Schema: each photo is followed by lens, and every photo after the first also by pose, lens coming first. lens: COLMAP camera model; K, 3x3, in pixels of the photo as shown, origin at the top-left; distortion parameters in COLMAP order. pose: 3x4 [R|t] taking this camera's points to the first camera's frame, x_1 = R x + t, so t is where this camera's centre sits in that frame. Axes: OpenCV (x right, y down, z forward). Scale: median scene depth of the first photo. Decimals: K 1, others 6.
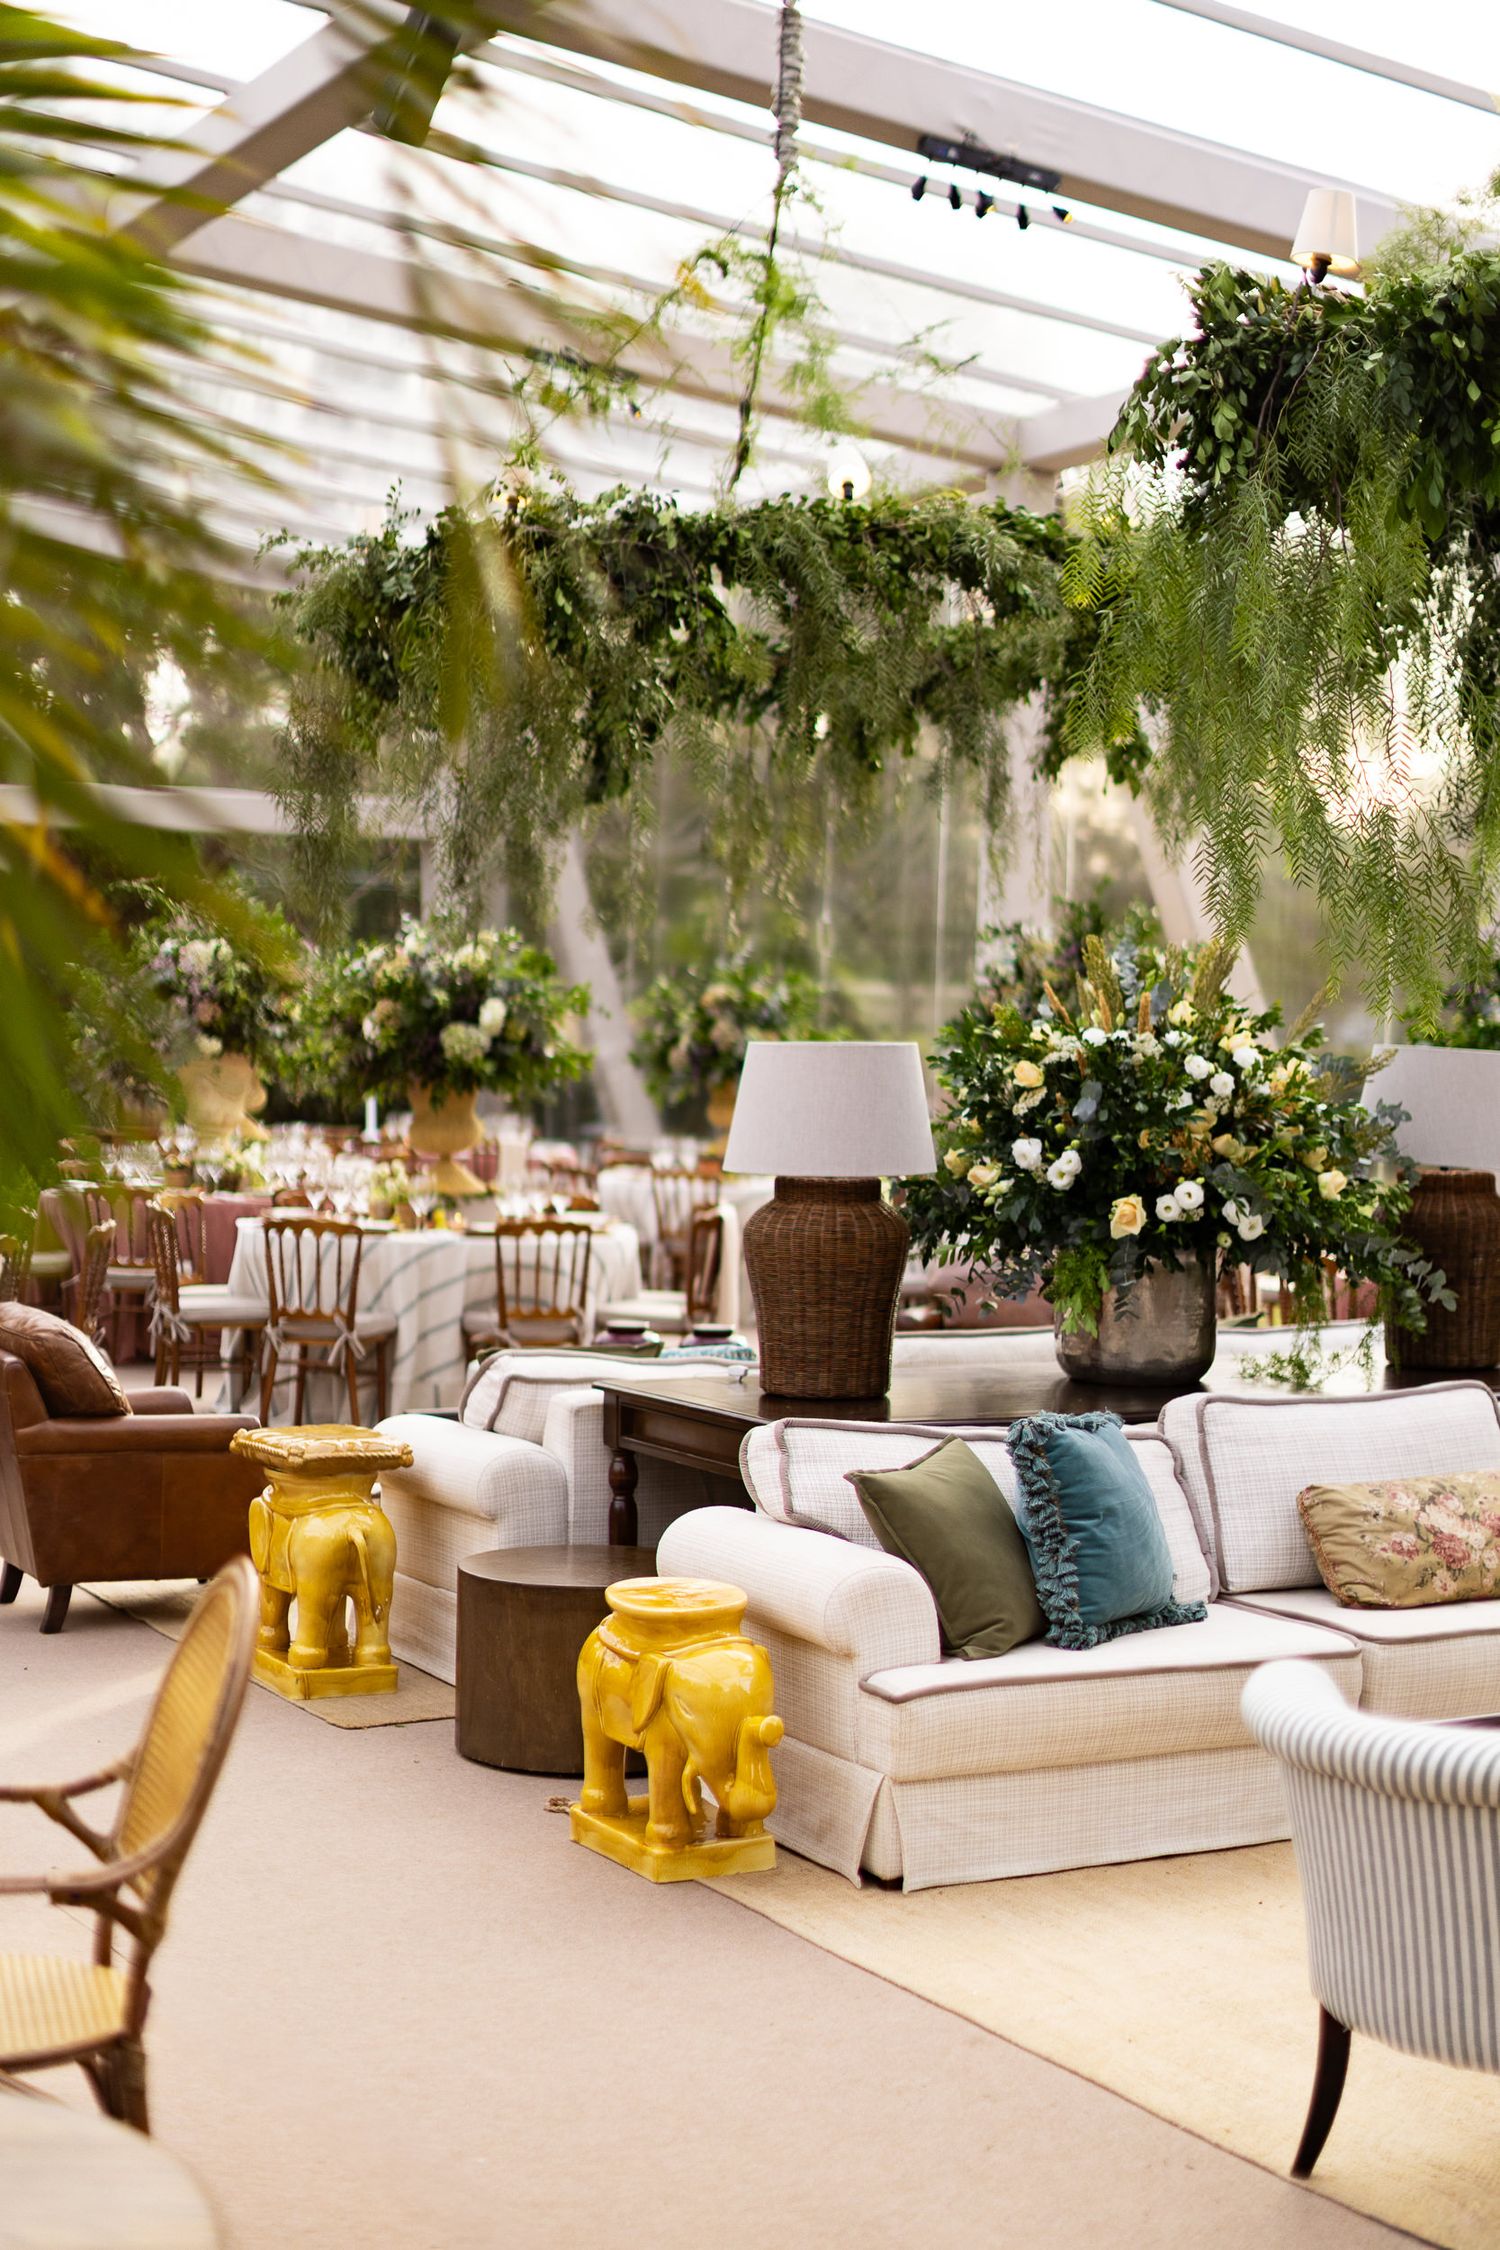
lens RADIAL K [[3164.8, 0, 757.4], [0, 3164.8, 1150.2], [0, 0, 1]] dist [-0.009668, 0.087534]
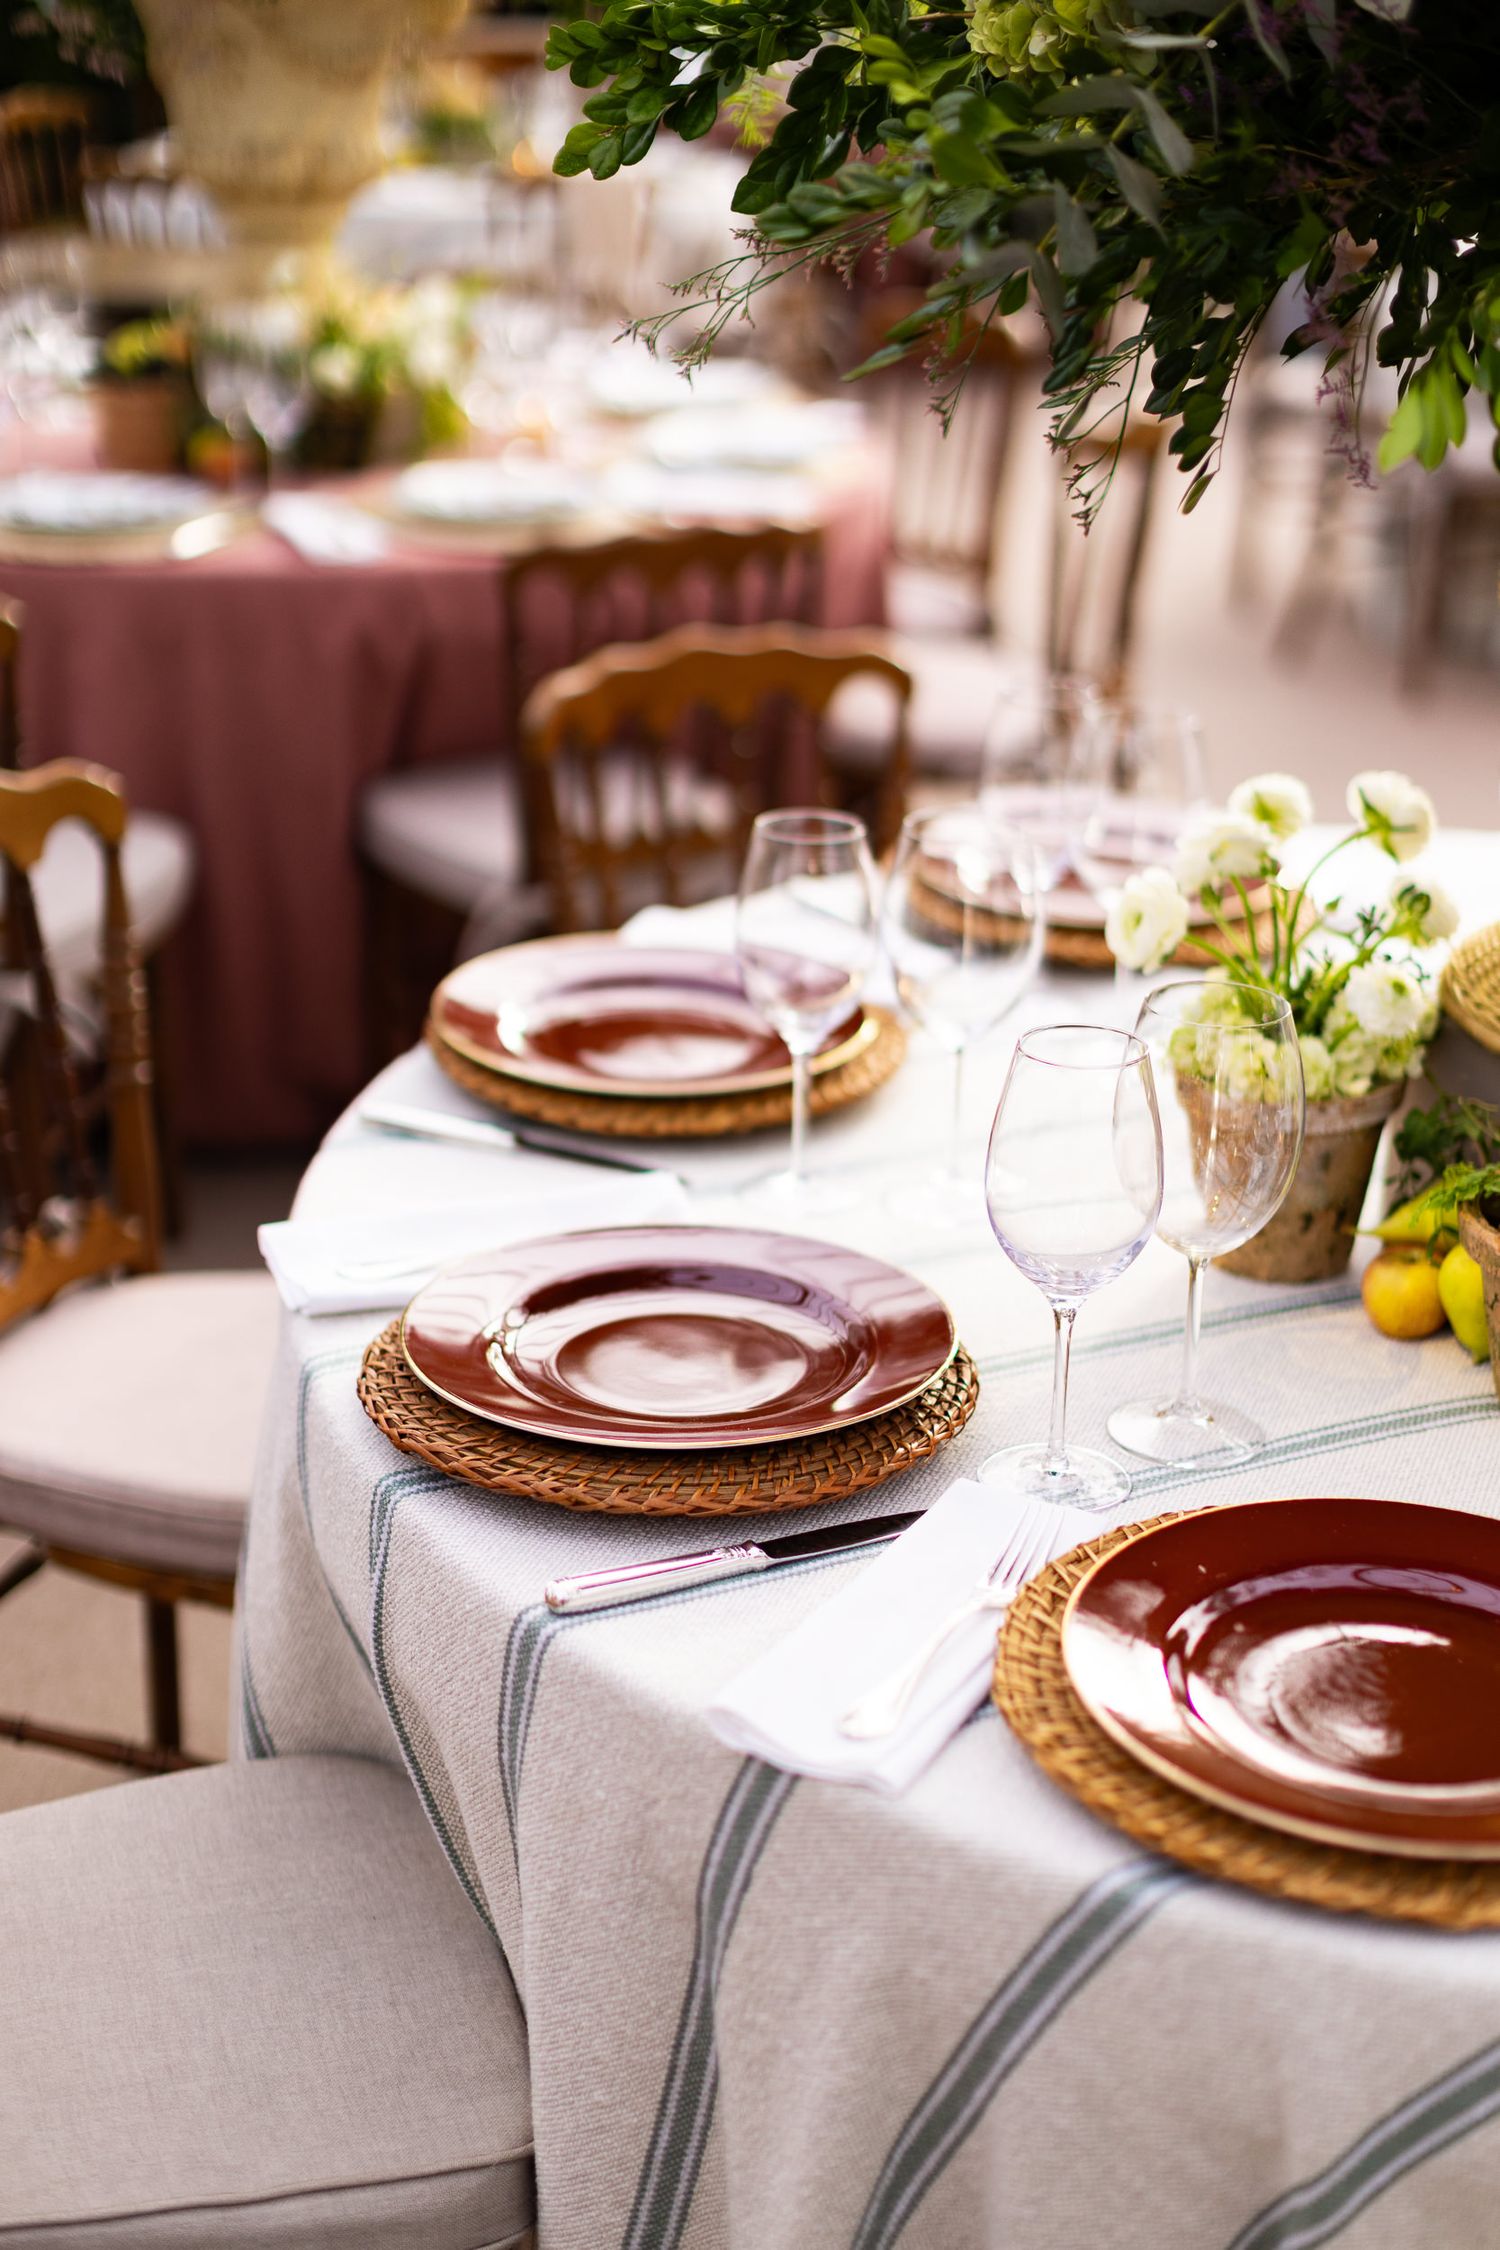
lens RADIAL K [[3200.7, 0, 750.0], [0, 3200.7, 1125.0], [0, 0, 1]] dist [-0.139110, 0.010624]
pose [[0.997089, 0.030602, -0.069831, -0.115349], [-0.004765, 0.939134, 0.343519, -0.025880], [0.076093, -0.342186, 0.936546, 0.752615]]
